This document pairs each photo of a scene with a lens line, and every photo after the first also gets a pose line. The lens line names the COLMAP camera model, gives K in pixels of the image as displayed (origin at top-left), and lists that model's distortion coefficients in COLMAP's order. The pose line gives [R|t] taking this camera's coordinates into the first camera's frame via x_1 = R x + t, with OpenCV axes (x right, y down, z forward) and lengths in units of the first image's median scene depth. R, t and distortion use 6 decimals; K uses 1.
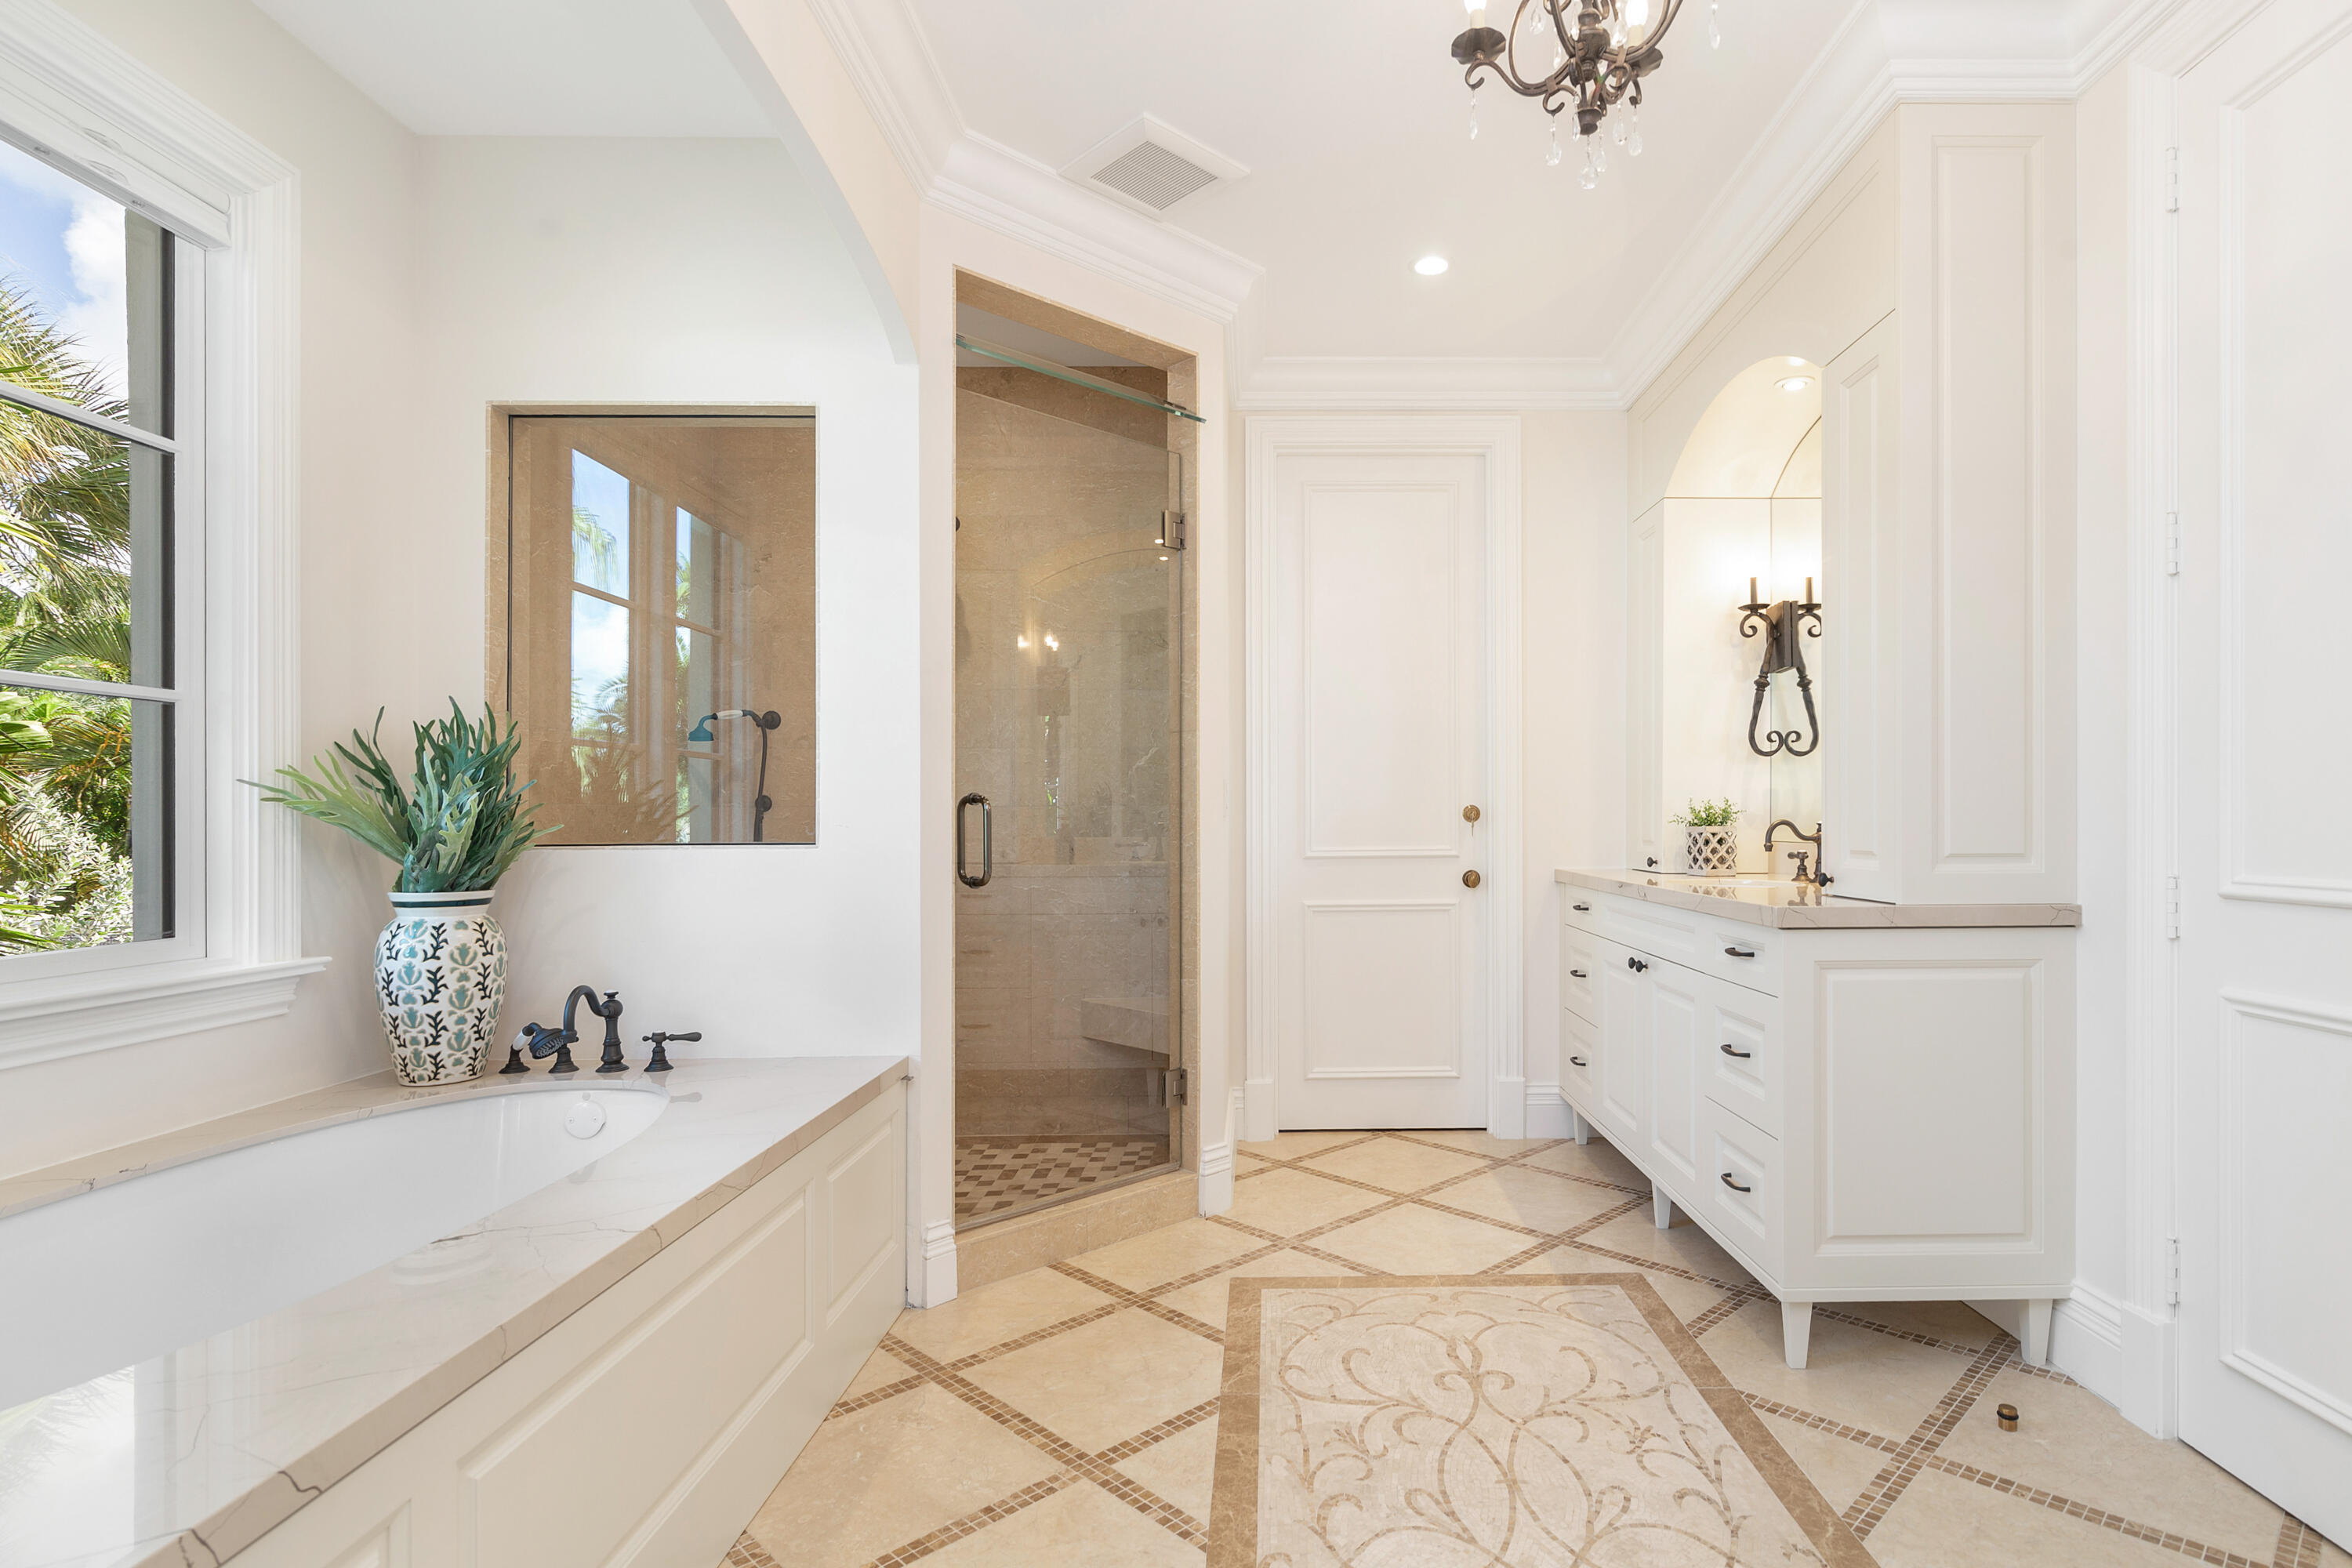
lens RADIAL K [[1177.0, 0, 1276.2], [0, 1177.0, 826.7], [0, 0, 1]] dist [-0.000779, 0.000460]
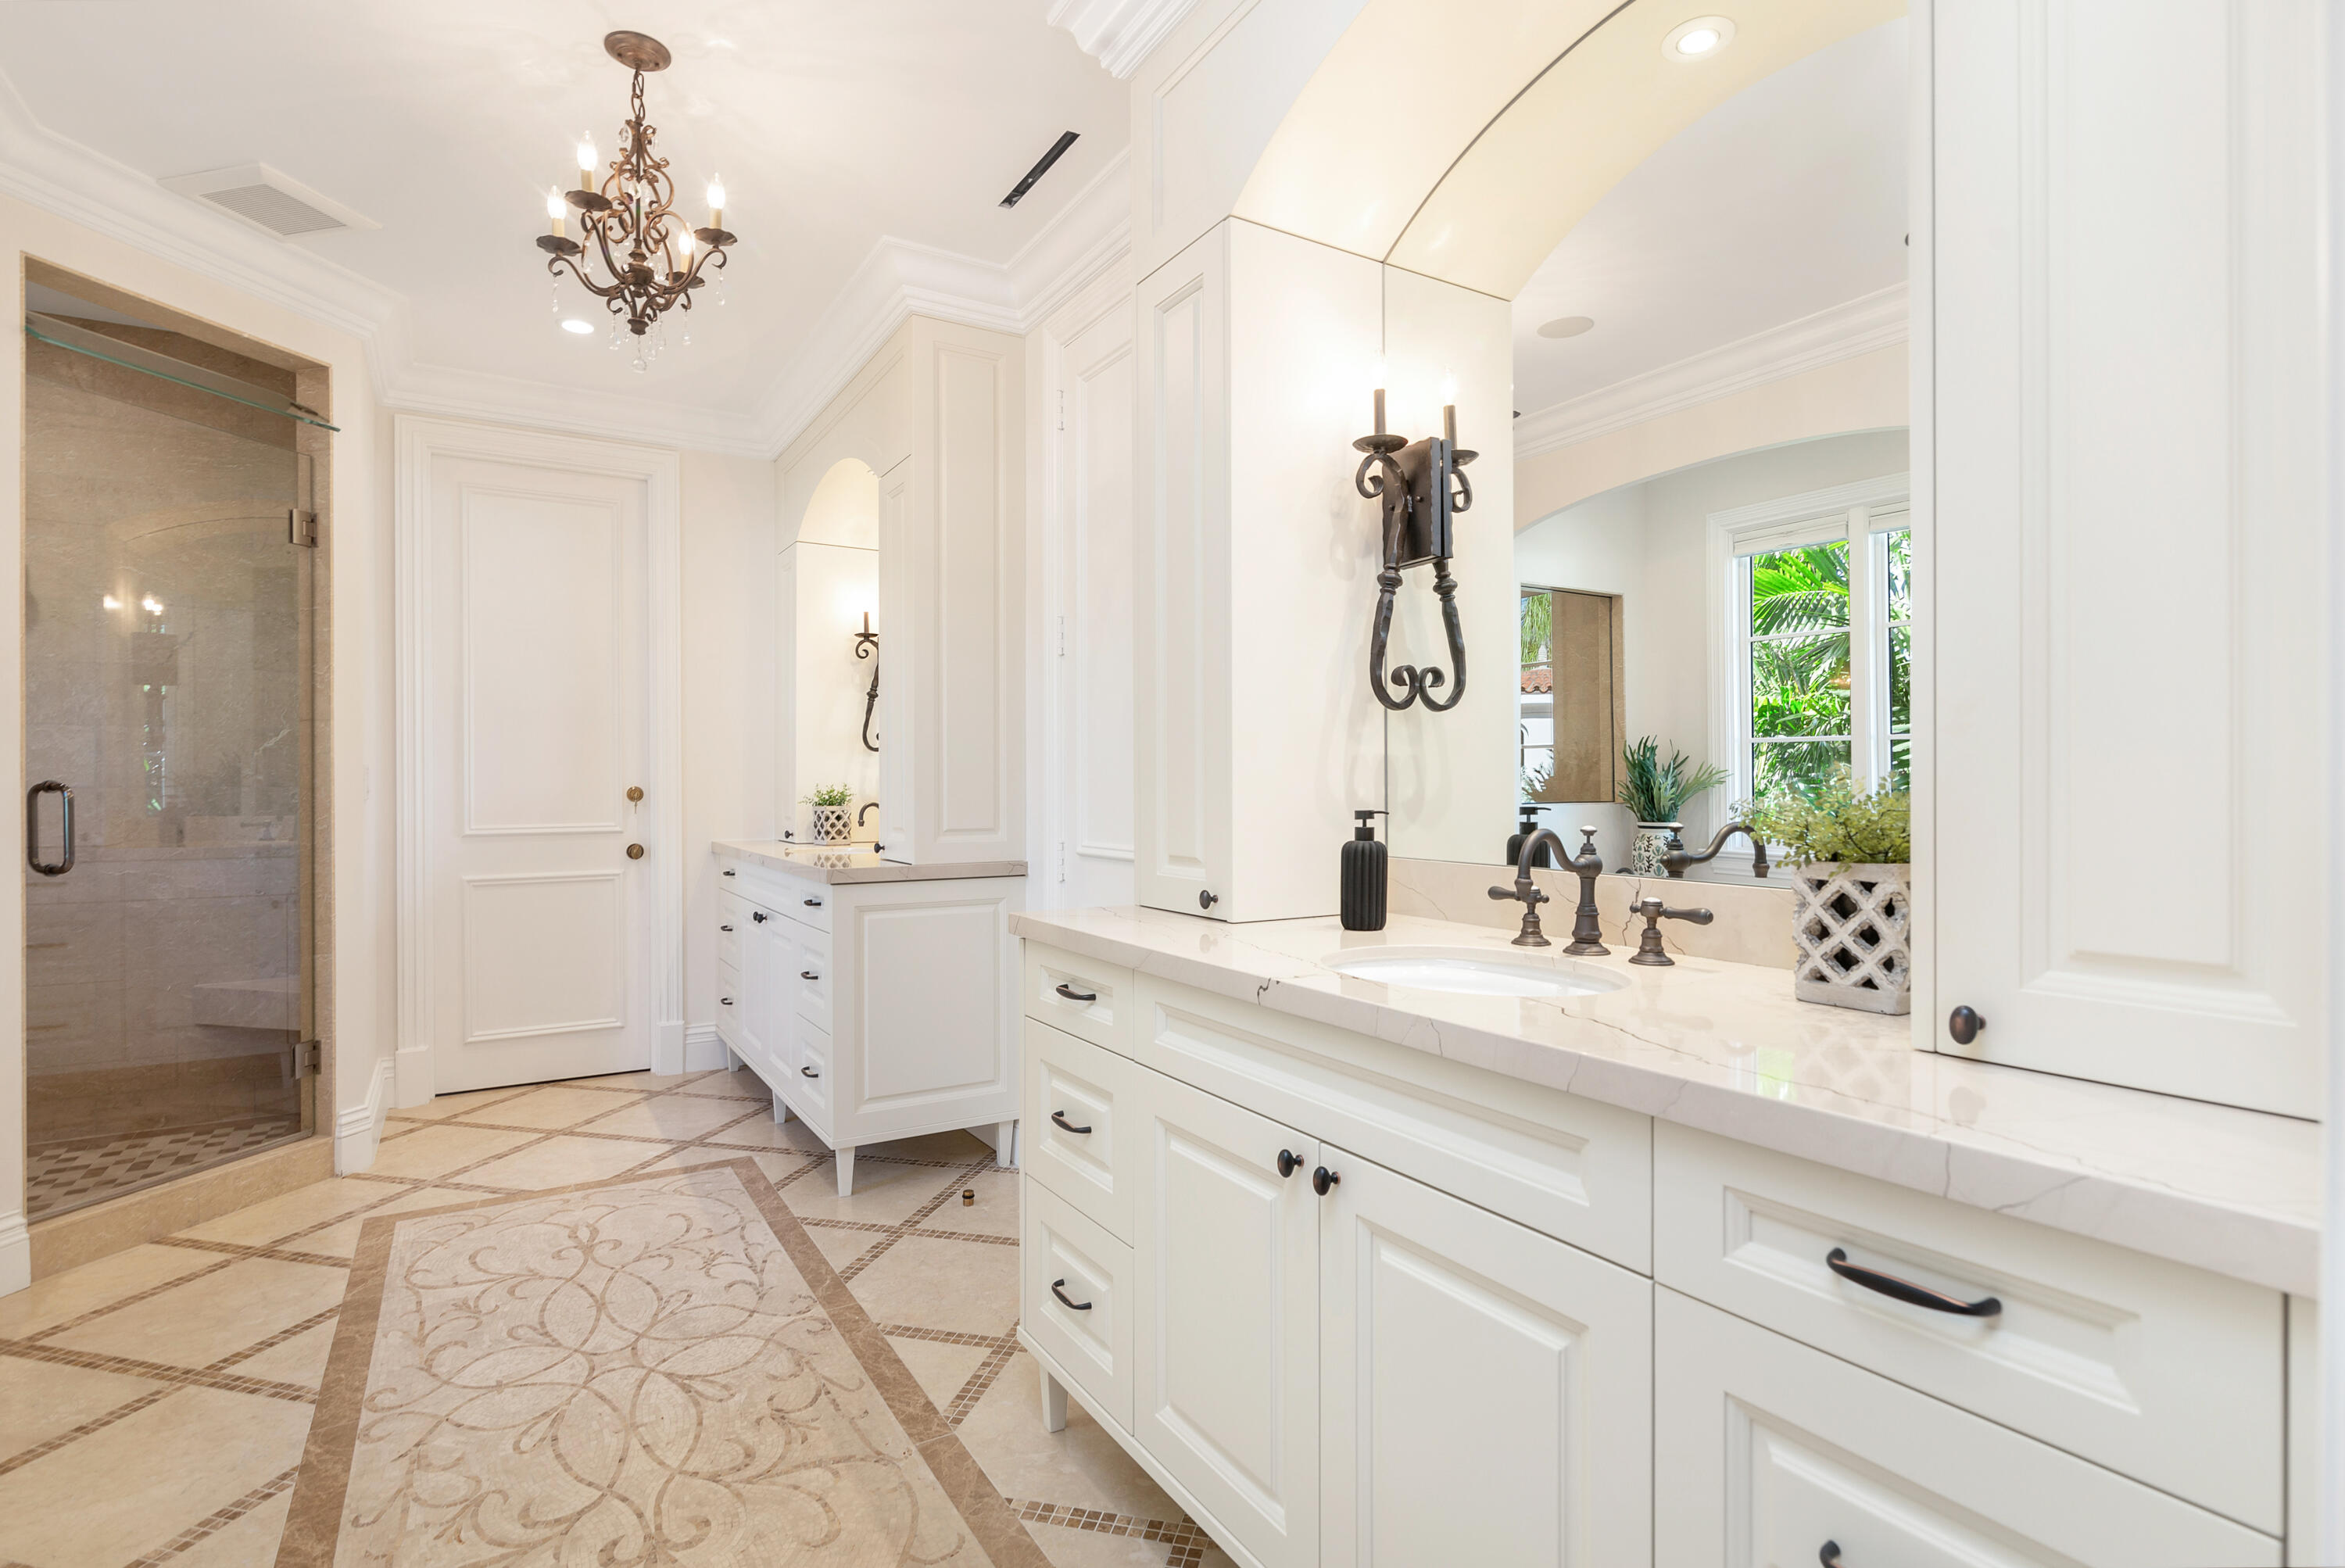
lens RADIAL K [[1151.8, 0, 1166.3], [0, 1151.8, 797.9], [0, 0, 1]] dist [-0.000960, -0.000176]
pose [[0.861856, -0.001801, 0.507149, 0.066160], [-0.001047, 0.999985, 0.005330, -0.021086], [-0.507151, -0.005125, 0.861842, -0.331917]]
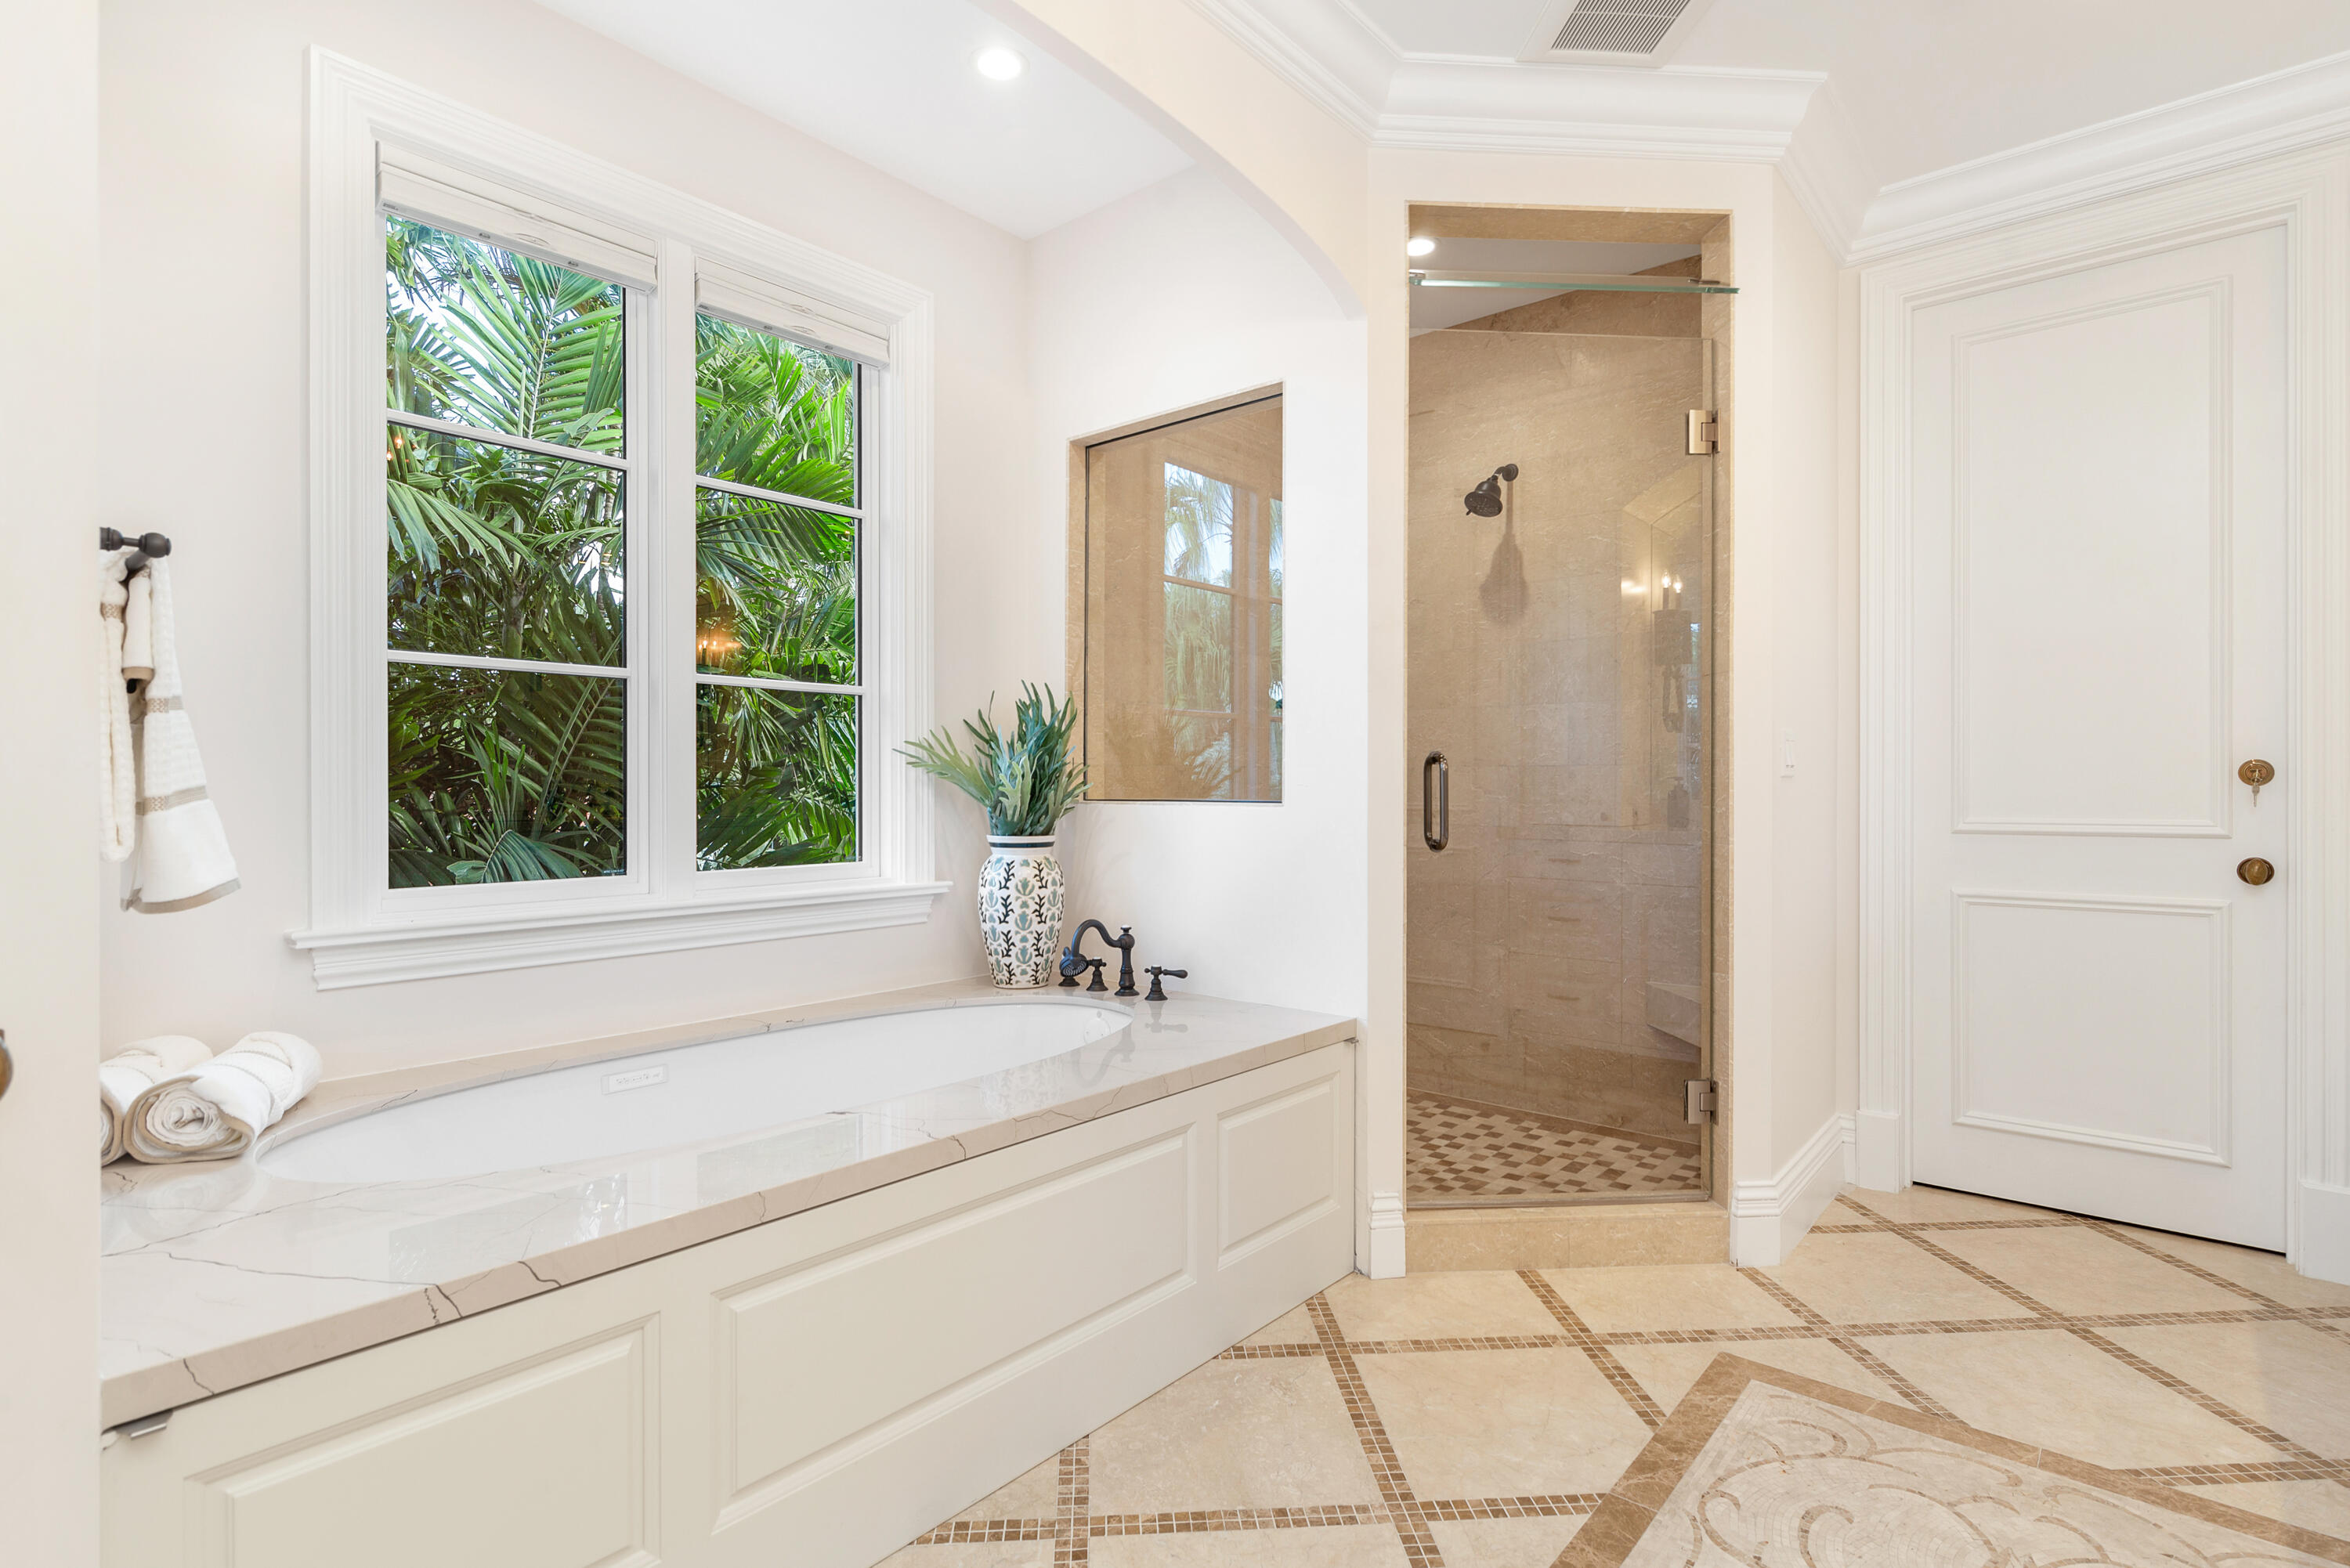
lens RADIAL K [[1135.7, 0, 1187.8], [0, 1135.7, 787.4], [0, 0, 1]] dist [0.004061, -0.002511]
pose [[0.750272, 0.006821, -0.661094, 0.207962], [-0.006175, 0.999975, 0.003309, -0.001443], [0.661100, 0.001600, 0.750296, 0.186806]]
